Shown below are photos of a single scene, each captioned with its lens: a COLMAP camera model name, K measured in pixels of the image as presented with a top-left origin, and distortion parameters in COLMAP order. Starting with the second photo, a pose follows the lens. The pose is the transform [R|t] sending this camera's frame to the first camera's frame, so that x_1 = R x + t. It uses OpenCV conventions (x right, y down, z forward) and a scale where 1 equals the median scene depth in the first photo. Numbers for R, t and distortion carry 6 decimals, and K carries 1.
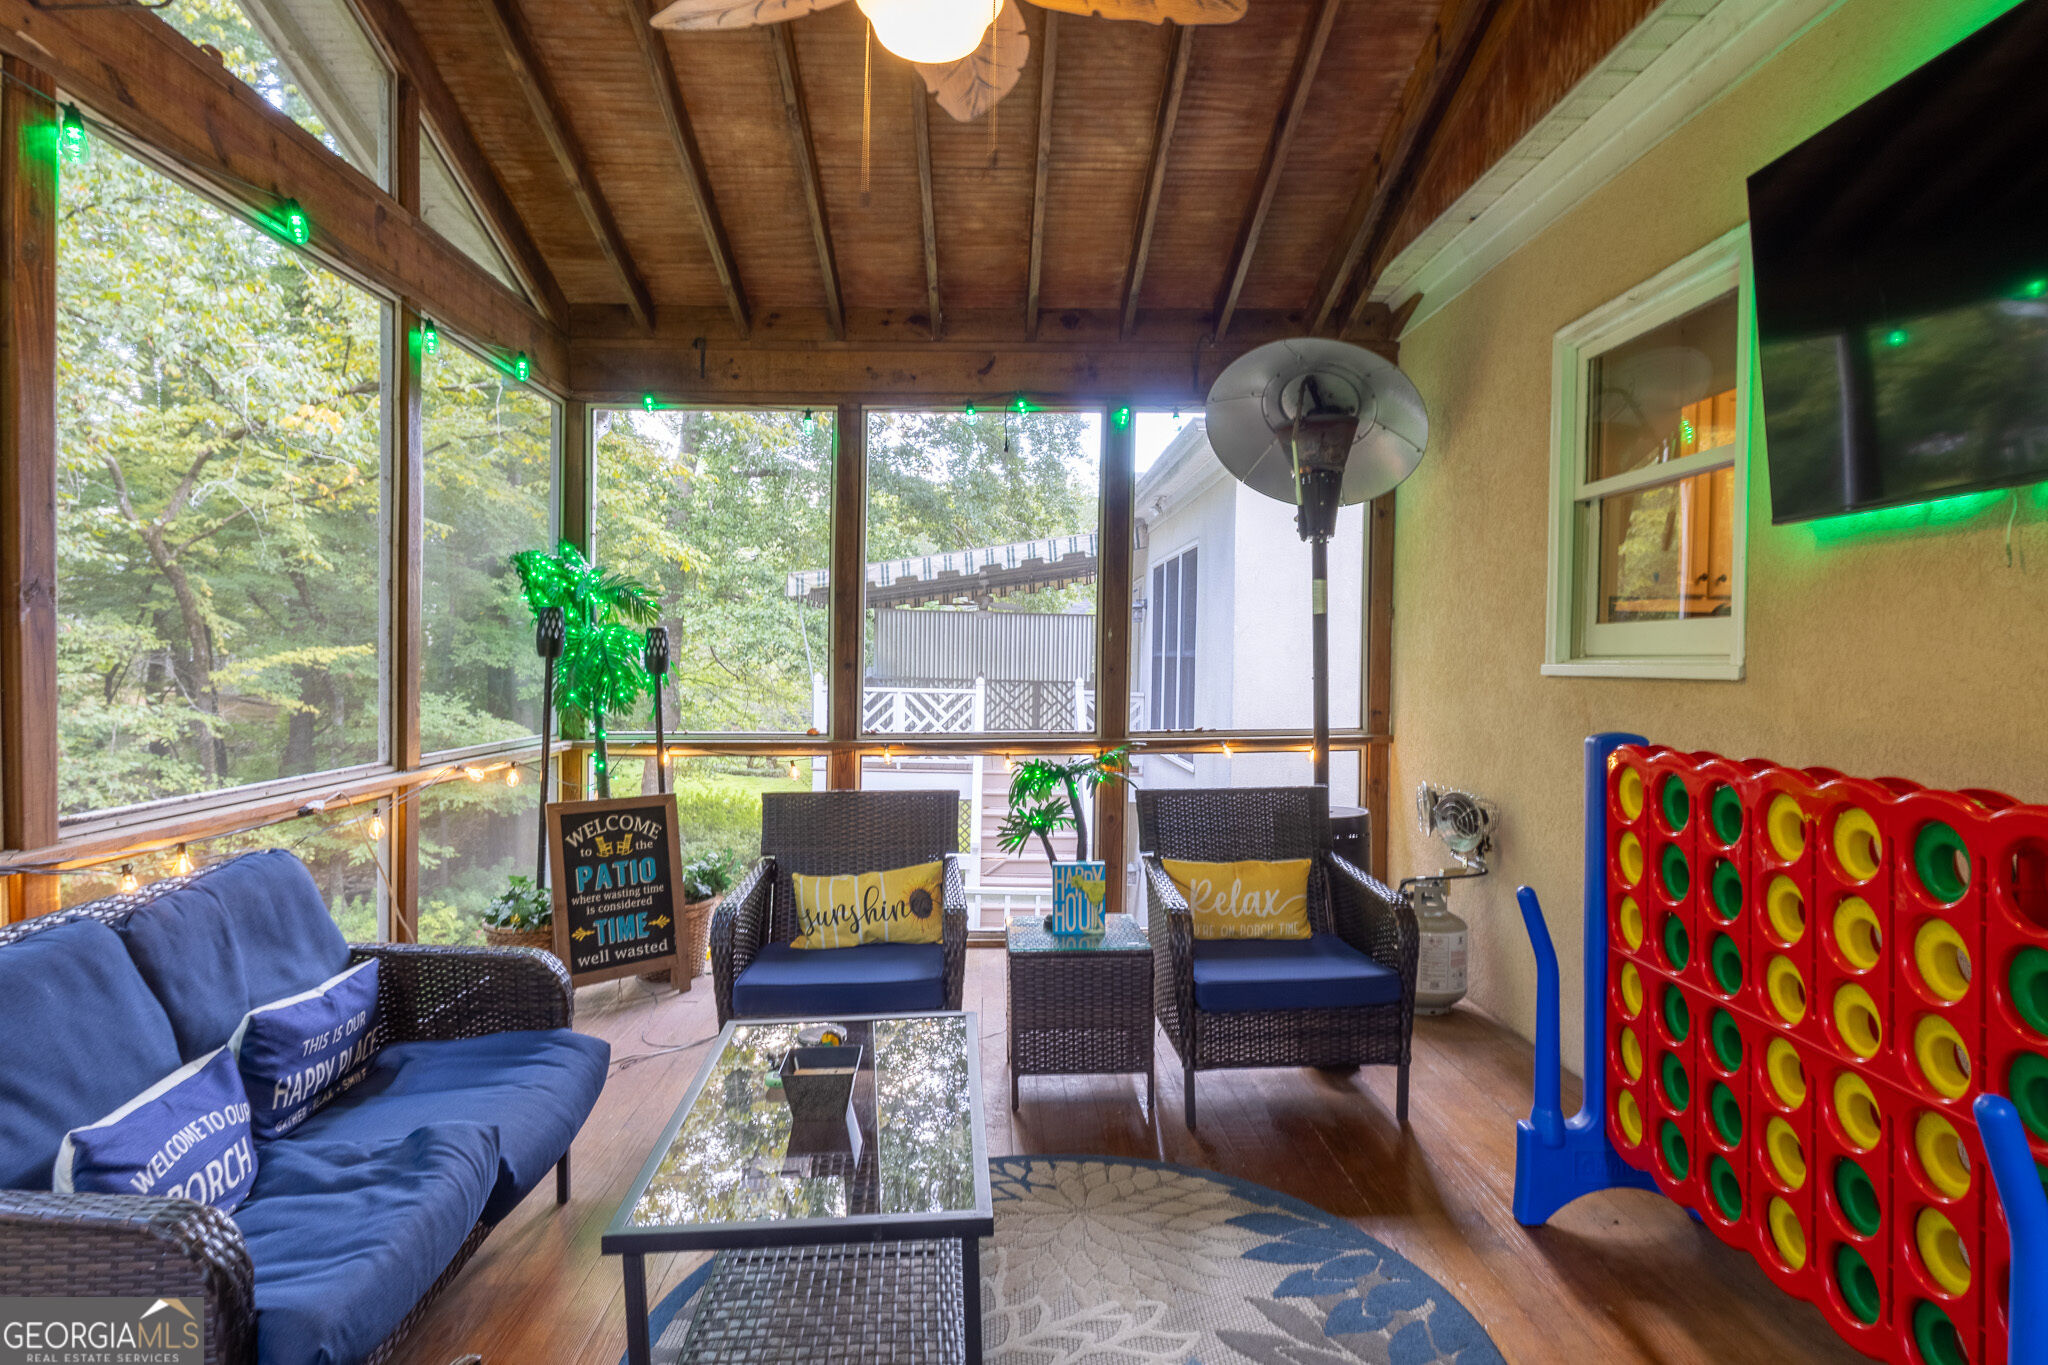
lens RADIAL K [[1125.3, 0, 1024.5], [0, 1125.3, 674.0], [0, 0, 1]] dist [-0.004039, 0.000403]
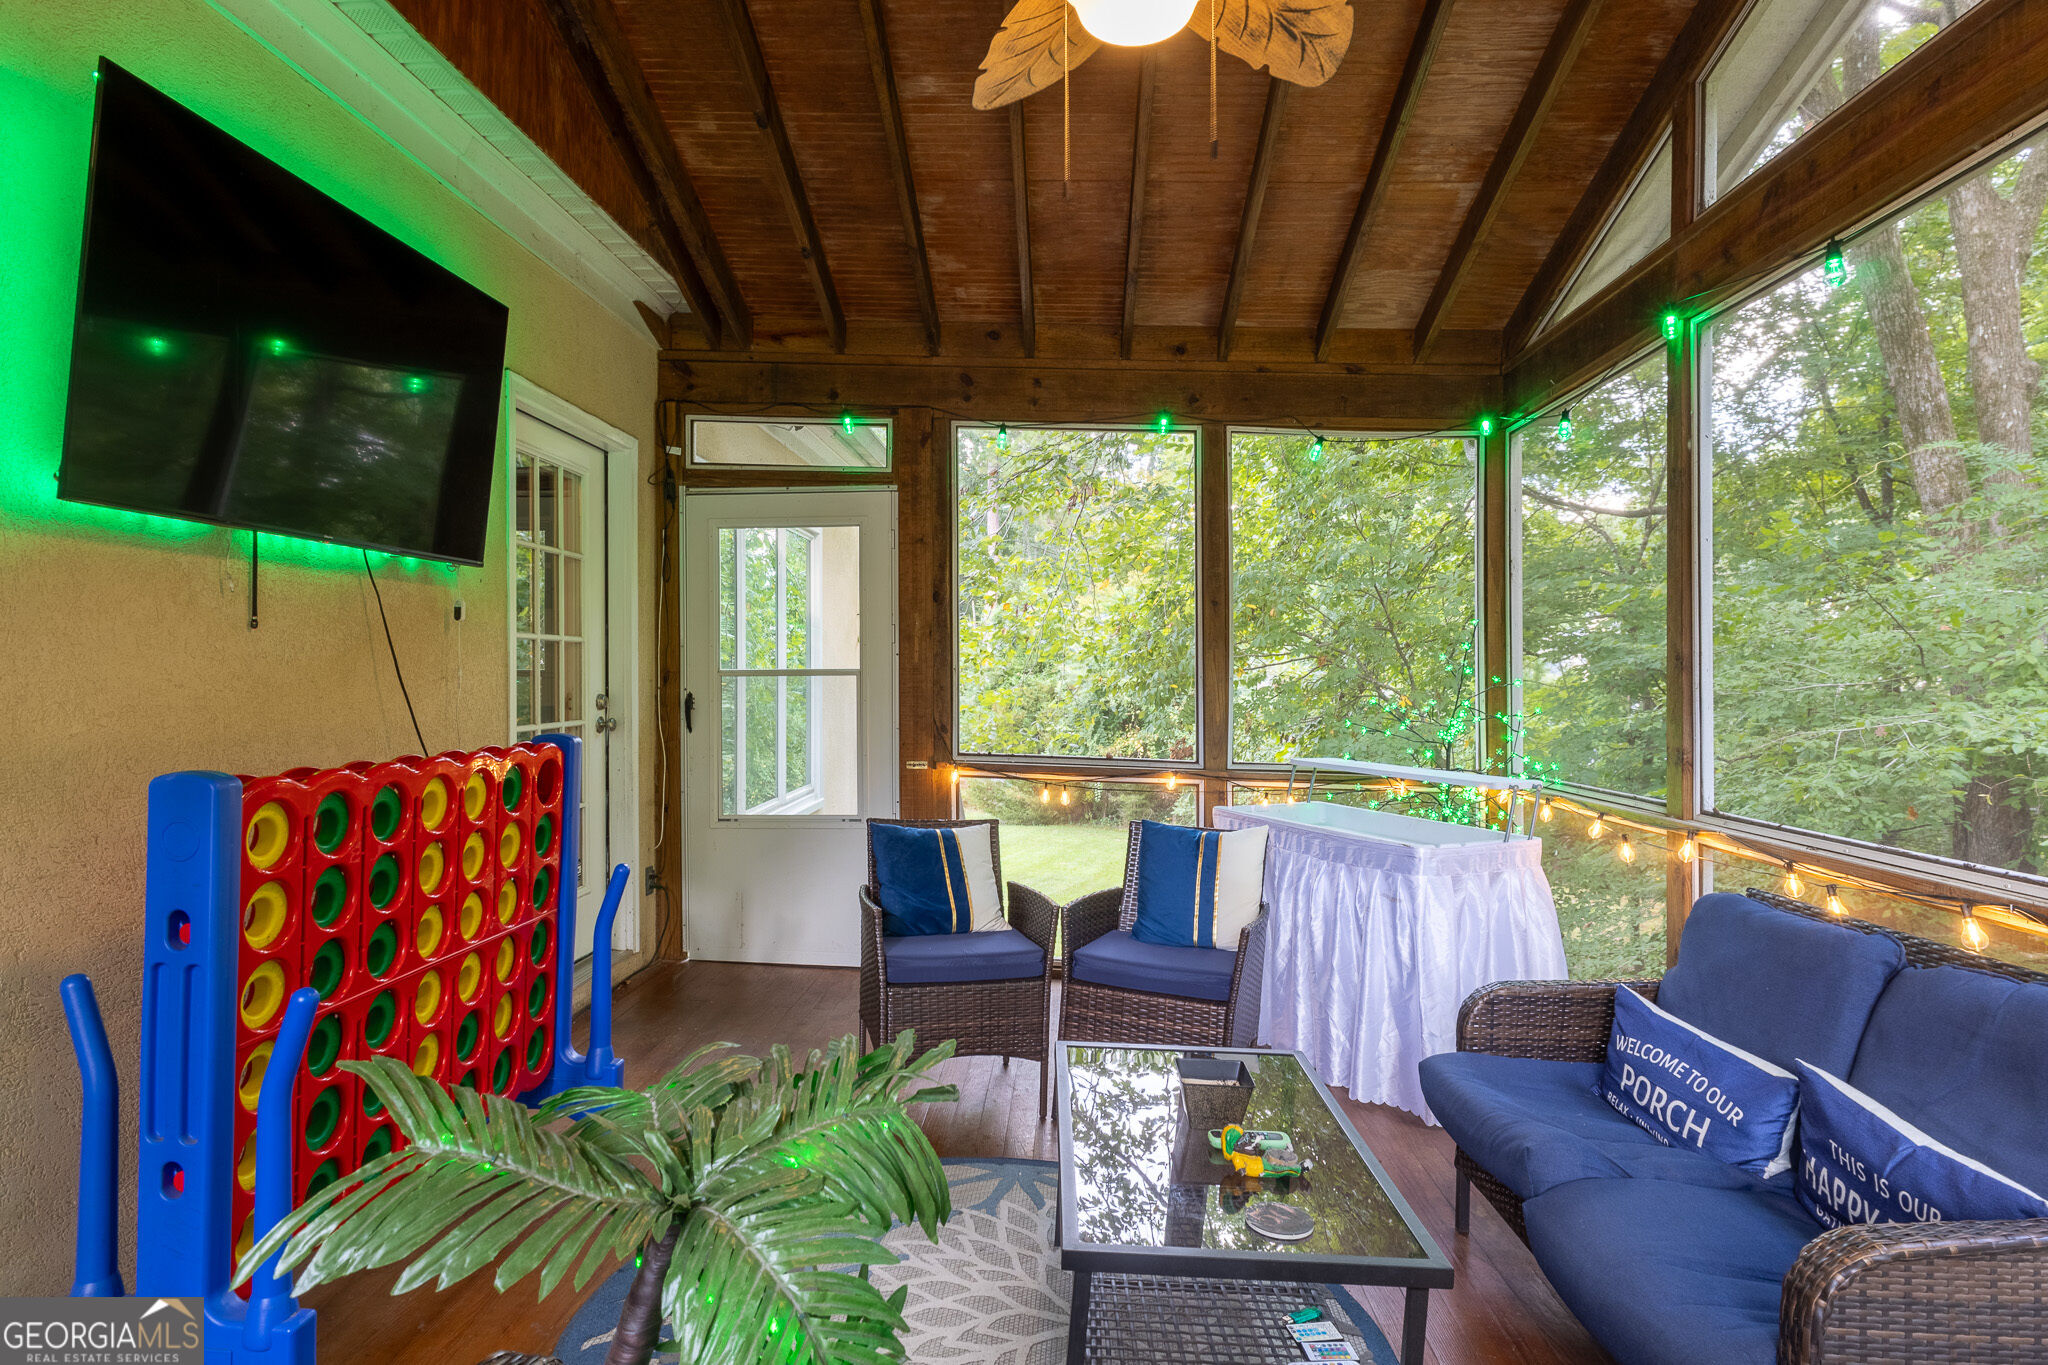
lens RADIAL K [[1125.3, 0, 1023.2], [0, 1125.3, 678.0], [0, 0, 1]] dist [-0.004039, 0.000403]
pose [[-0.995650, -0.020318, 0.090929, -0.086745], [-0.019241, 0.999734, 0.012701, -0.032462], [-0.091162, 0.010896, -0.995776, 1.944229]]
